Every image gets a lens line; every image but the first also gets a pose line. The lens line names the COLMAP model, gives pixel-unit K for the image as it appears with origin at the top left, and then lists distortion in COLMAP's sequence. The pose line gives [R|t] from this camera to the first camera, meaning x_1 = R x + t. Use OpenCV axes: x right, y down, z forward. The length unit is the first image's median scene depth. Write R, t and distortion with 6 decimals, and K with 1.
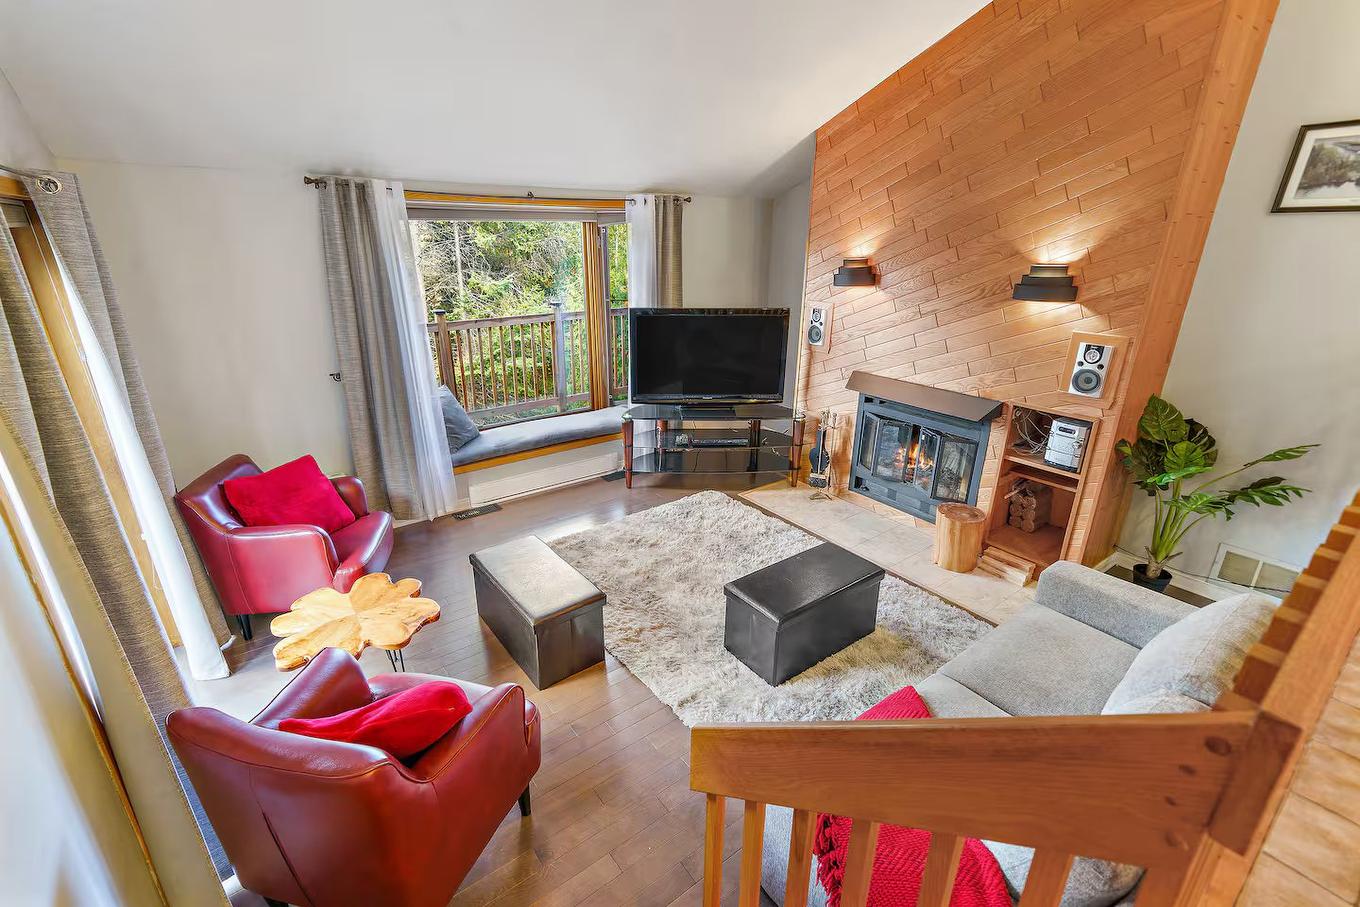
lens RADIAL K [[595.8, 0, 680.0], [0, 595.8, 453.5], [0, 0, 1]] dist [-0.000926, -0.000222]
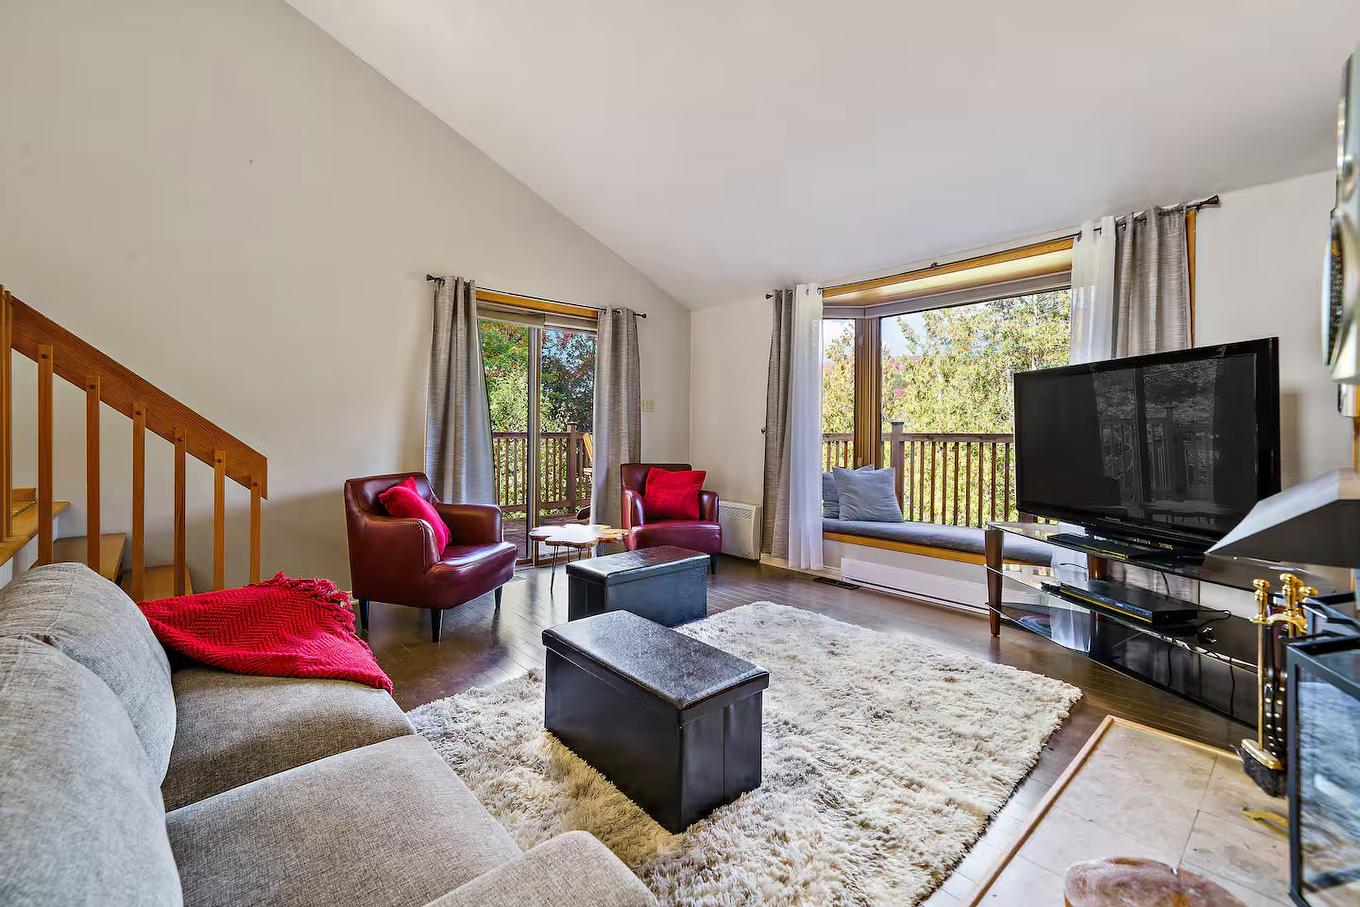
lens RADIAL K [[584.6, 0, 679.3], [0, 584.6, 435.3], [0, 0, 1]] dist [-0.000952, -0.000162]
pose [[0.087308, -0.003262, -0.996176, 0.688094], [-0.346843, 0.937326, -0.033468, -0.011704], [0.933851, 0.348439, 0.080705, 0.692708]]
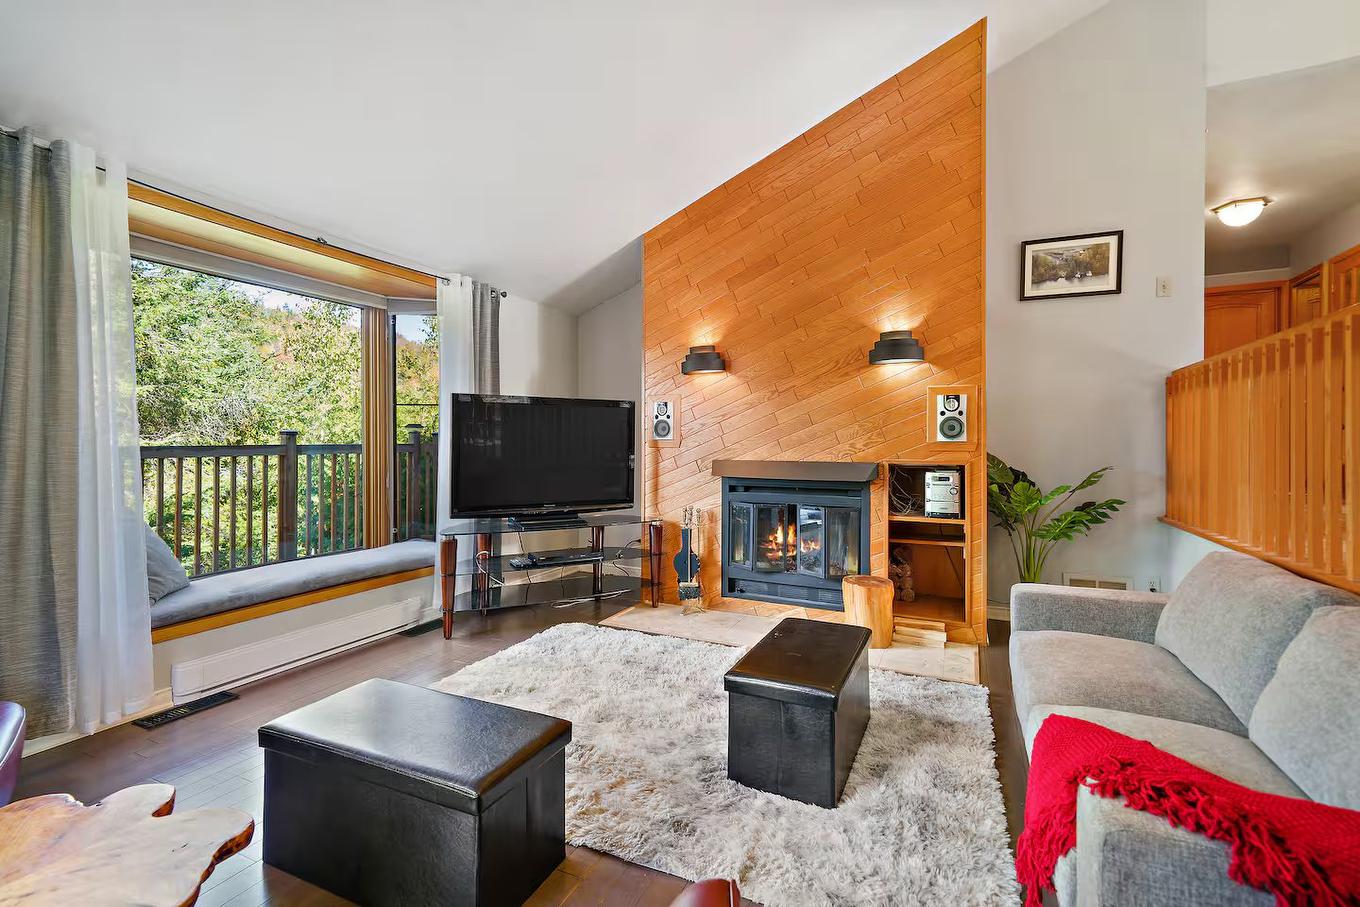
lens RADIAL K [[601.9, 0, 681.7], [0, 601.9, 441.0], [0, 0, 1]] dist [-0.000686, -0.000306]
pose [[0.885361, -0.006350, 0.464861, -0.219045], [0.163911, 0.939962, -0.299341, 0.124138], [-0.435051, 0.341221, 0.833246, 0.258883]]
